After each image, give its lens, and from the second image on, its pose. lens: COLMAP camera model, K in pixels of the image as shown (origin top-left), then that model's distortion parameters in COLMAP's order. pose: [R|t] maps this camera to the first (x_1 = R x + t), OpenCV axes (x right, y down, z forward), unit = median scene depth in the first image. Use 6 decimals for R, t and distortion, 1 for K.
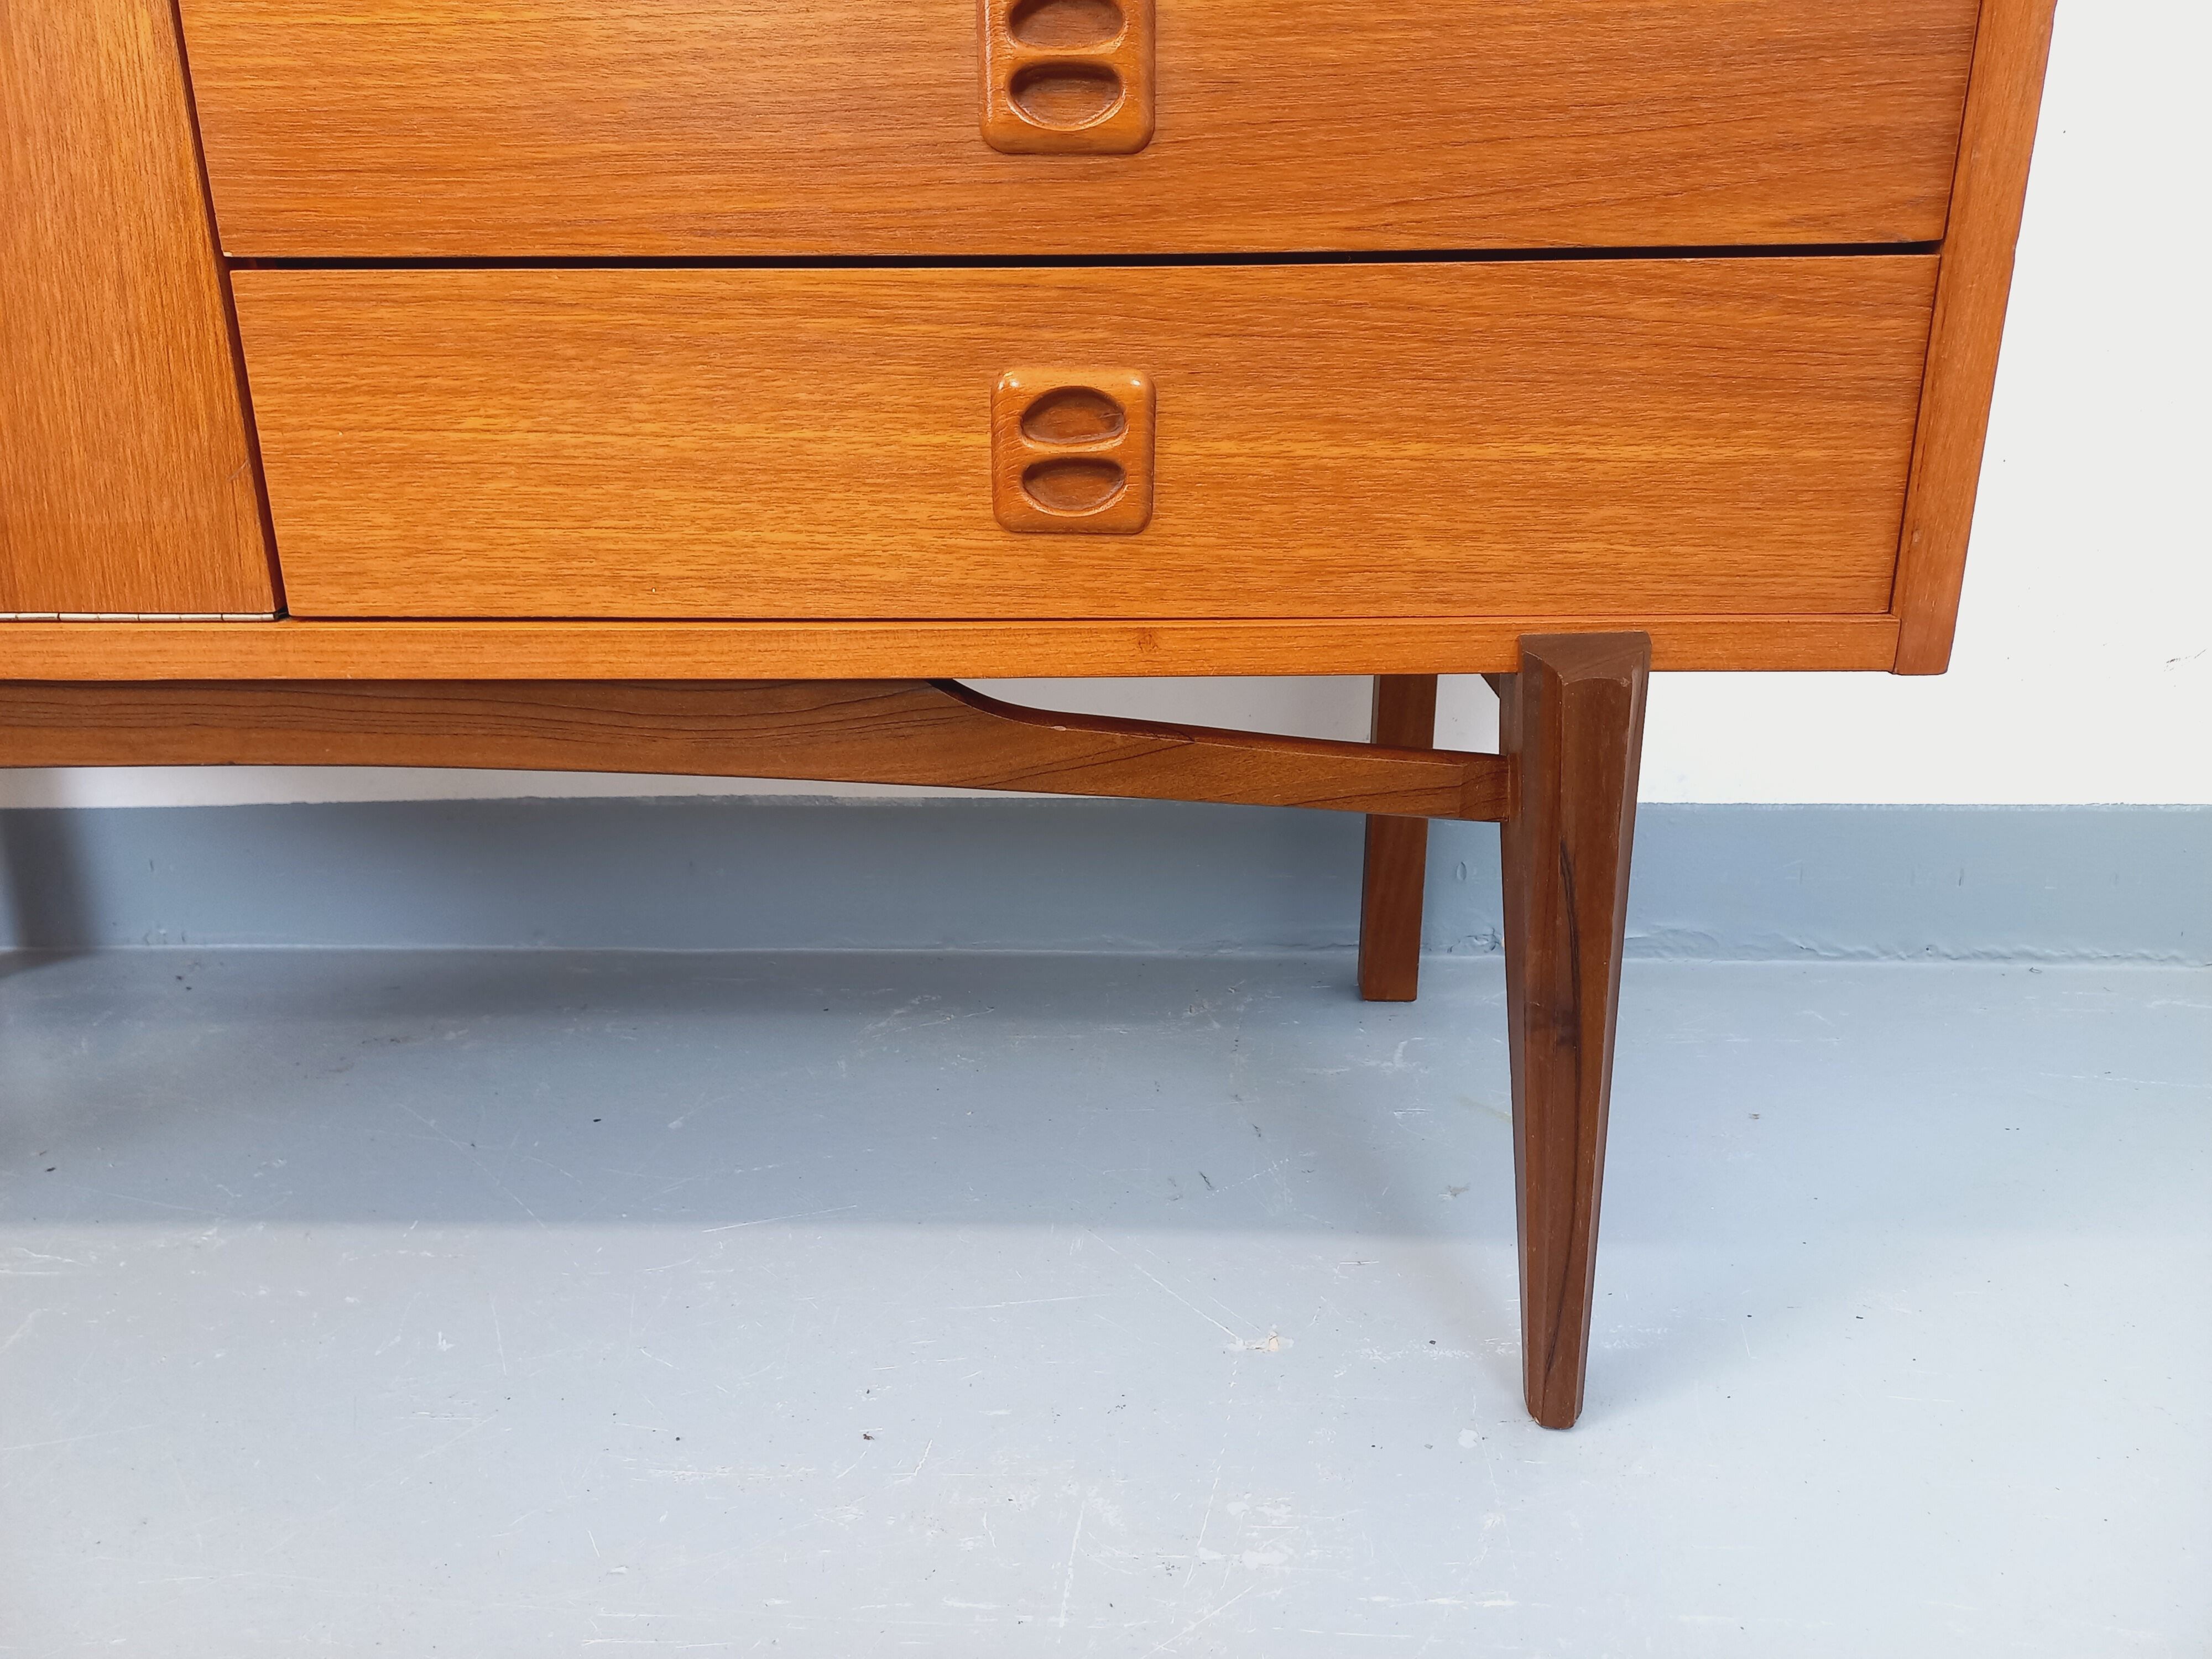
lens RADIAL K [[1629.8, 0, 1106.0], [0, 1629.8, 829.5], [0, 0, 1]] dist [0.068643, -0.070224]
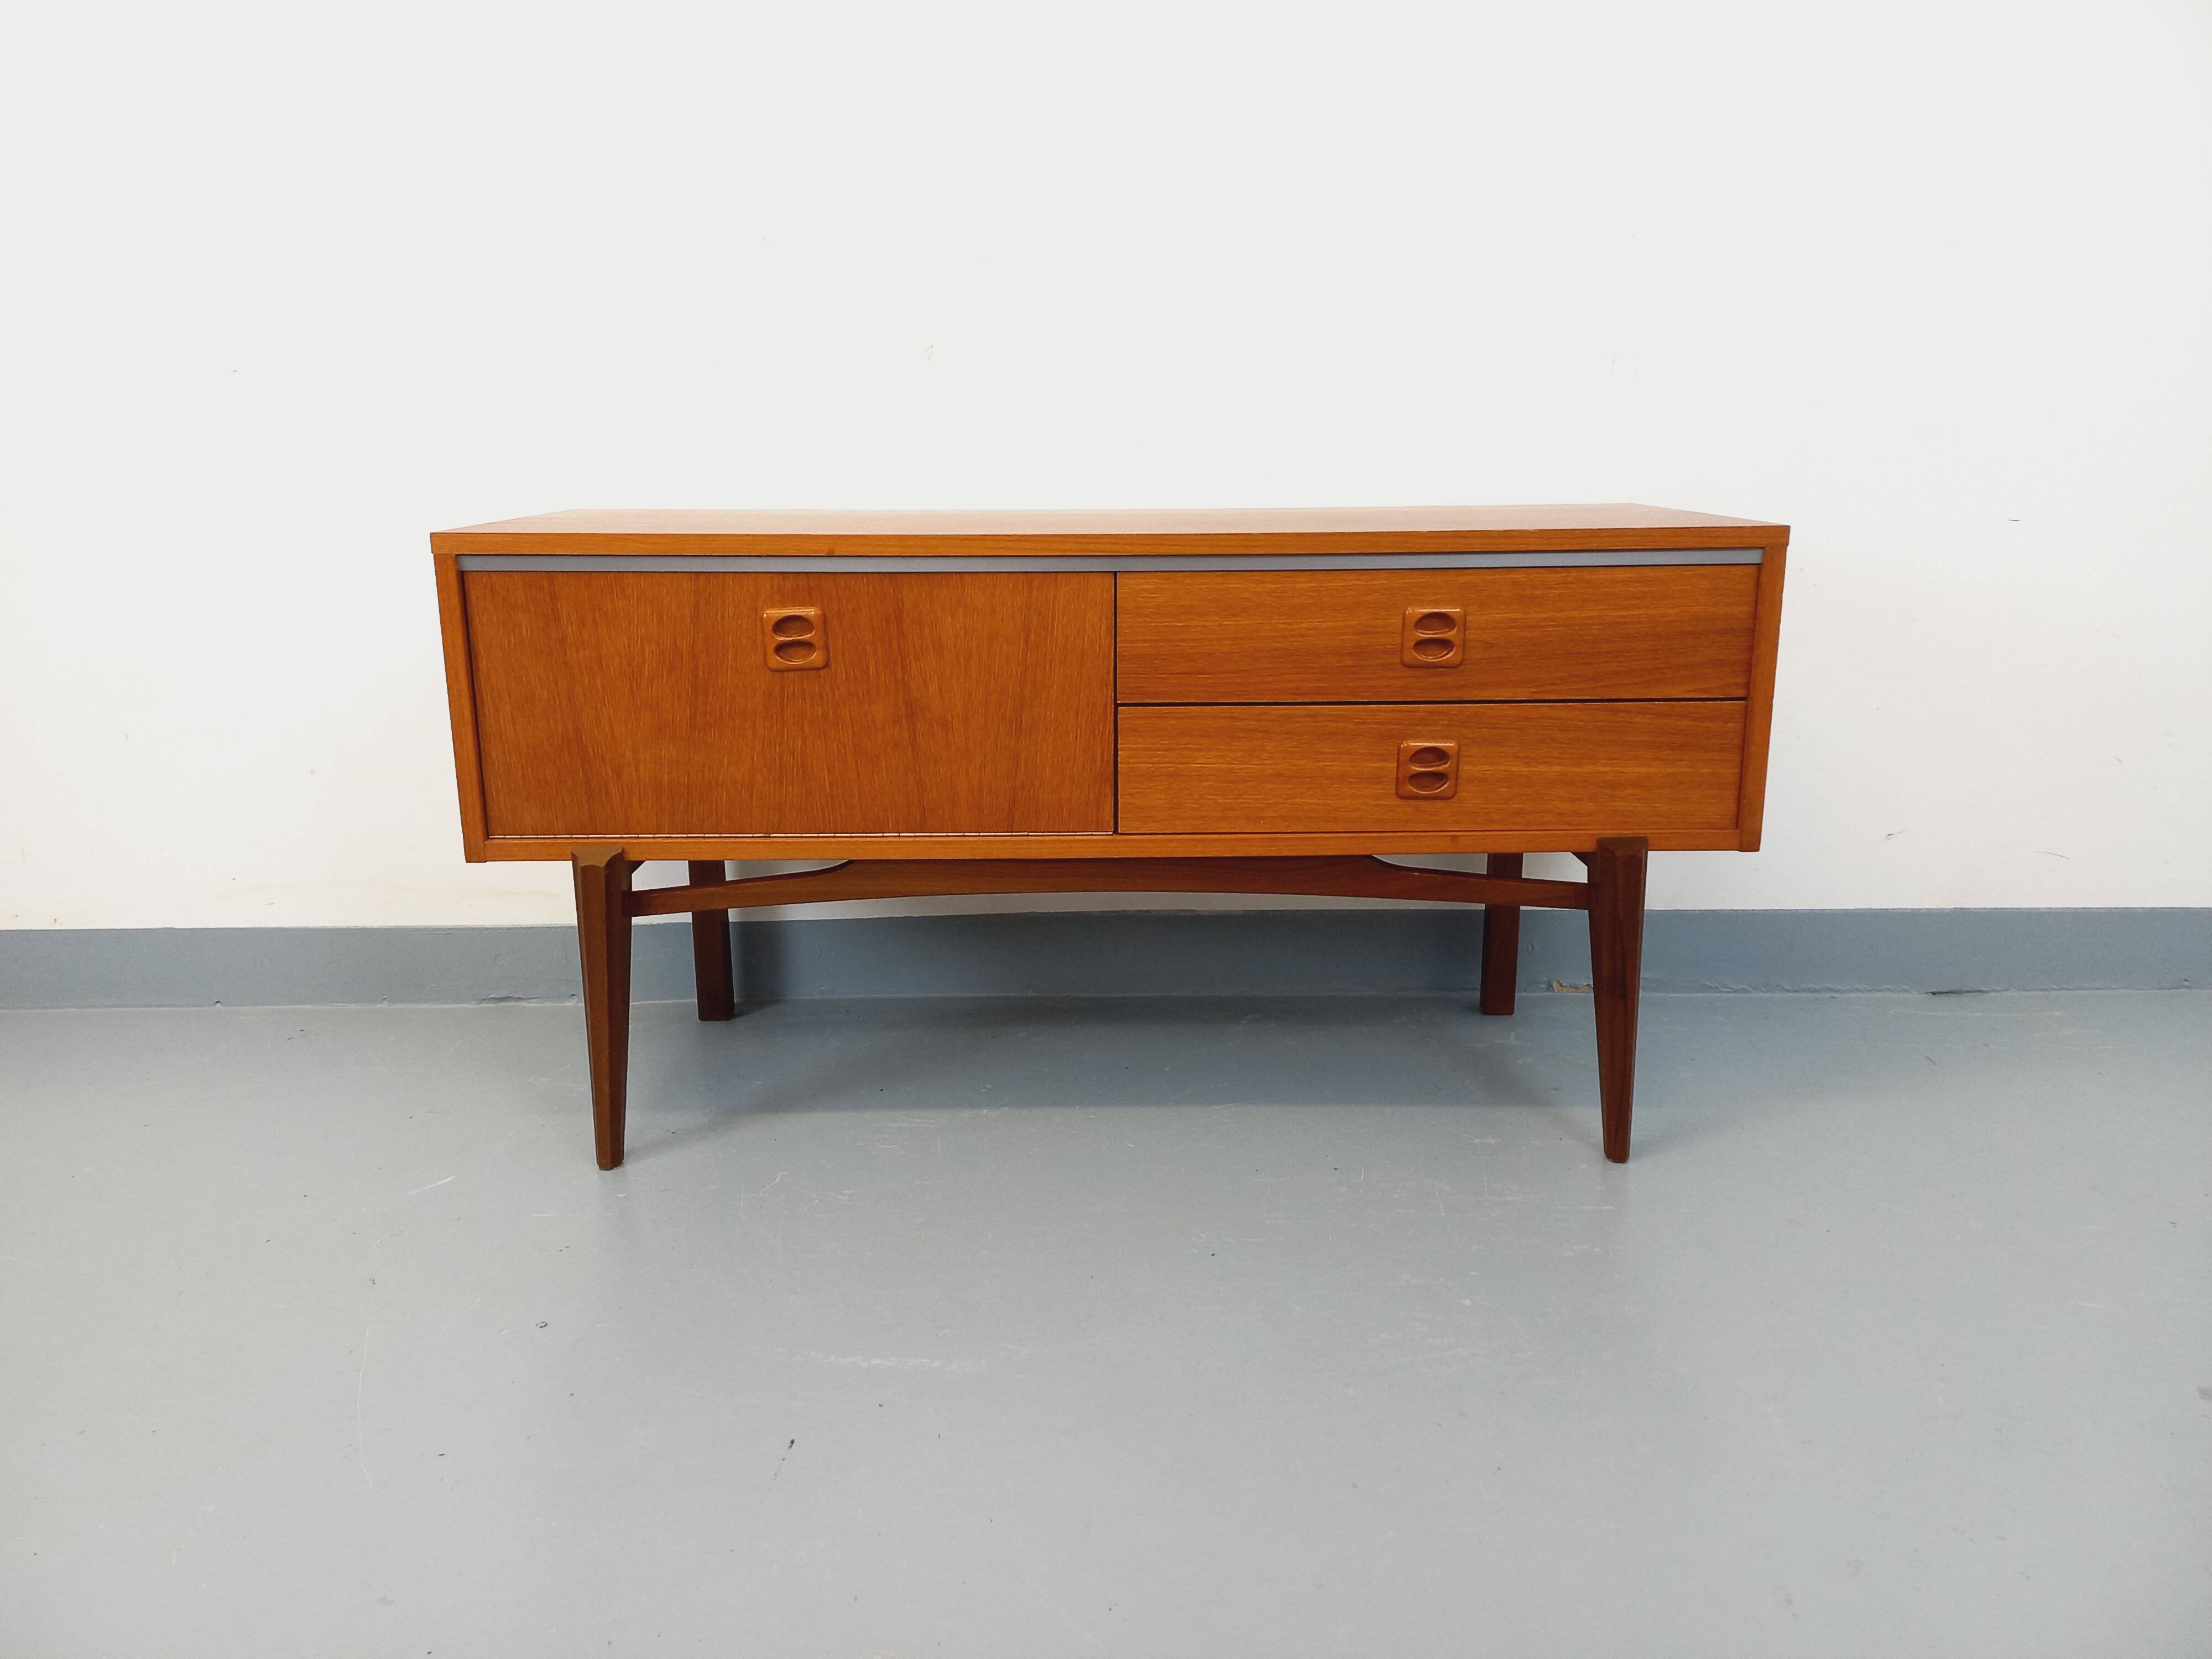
lens RADIAL K [[1608.7, 0, 1098.7], [0, 1608.7, 814.6], [0, 0, 1]] dist [0.095232, -0.085806]
pose [[0.999027, -0.006892, 0.043572, -0.665042], [0.010995, 0.995450, -0.094651, 0.082788], [-0.042722, 0.095038, 0.994557, -1.565843]]
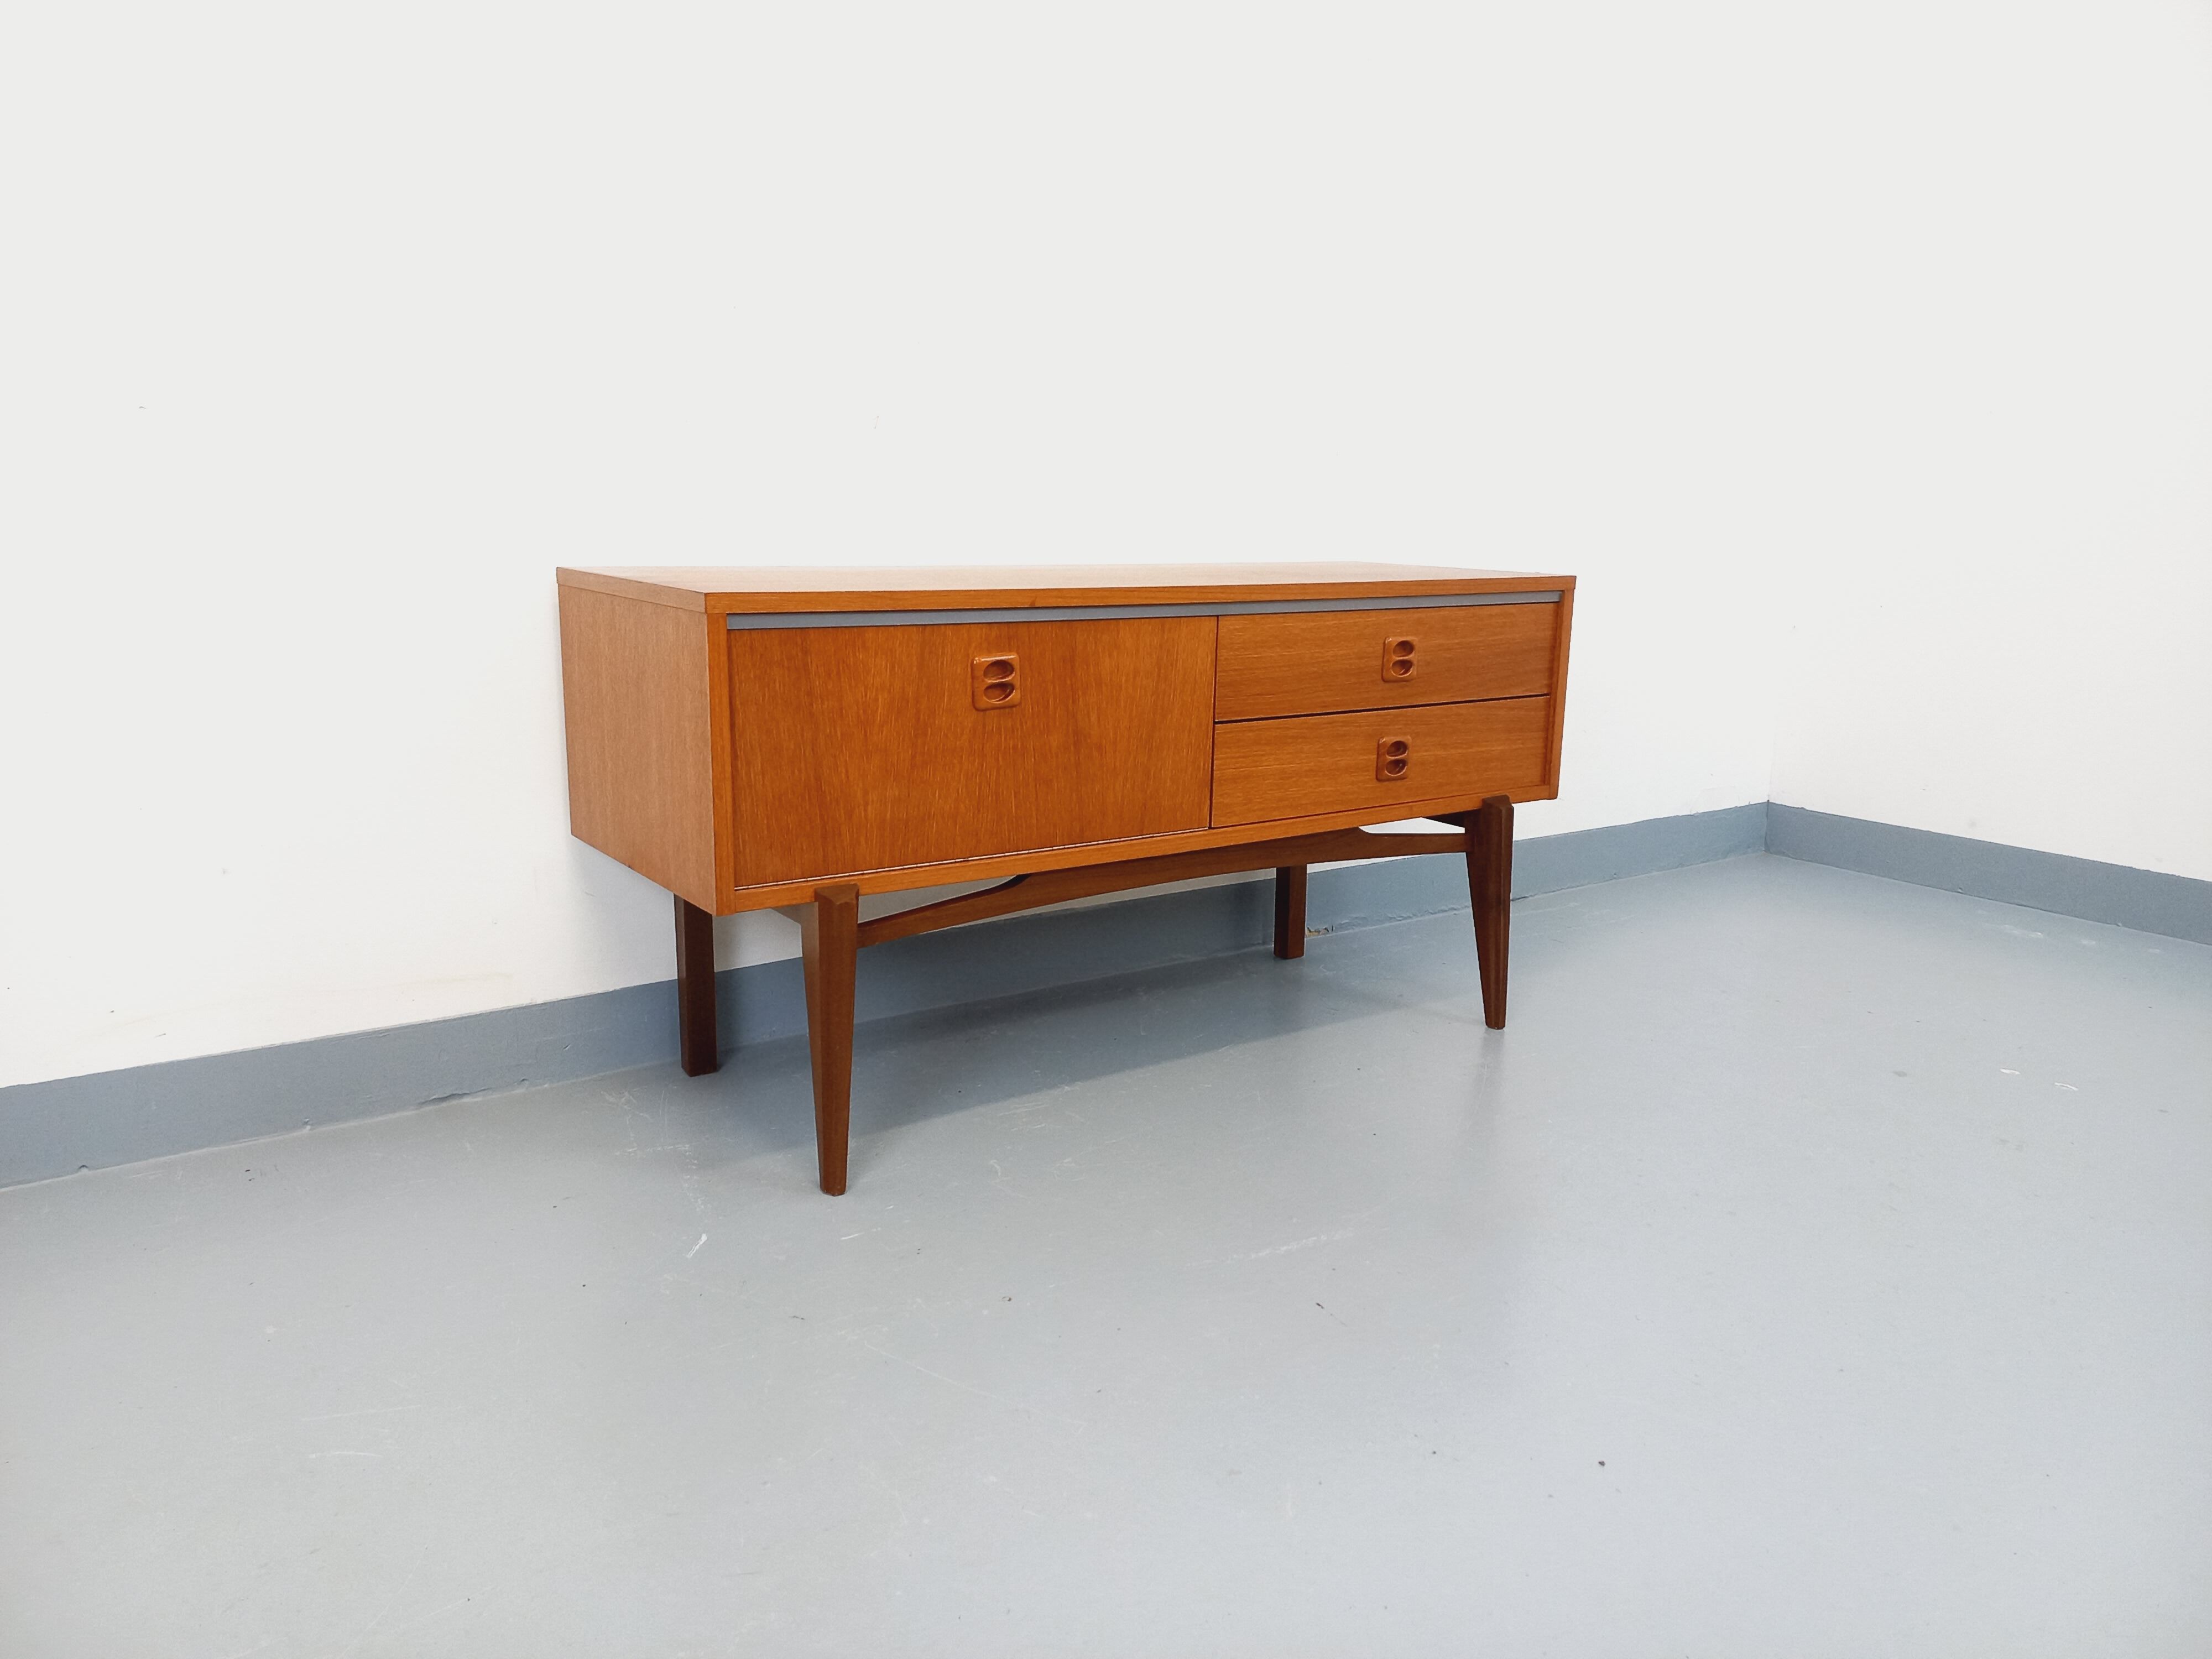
lens RADIAL K [[1607.1, 0, 1116.2], [0, 1607.1, 829.8], [0, 0, 1]] dist [0.095447, -0.086165]
pose [[0.793890, -0.100194, 0.599750, -2.607418], [0.169910, 0.983595, -0.060590, 0.031742], [-0.583840, 0.150005, 0.797890, -1.414514]]
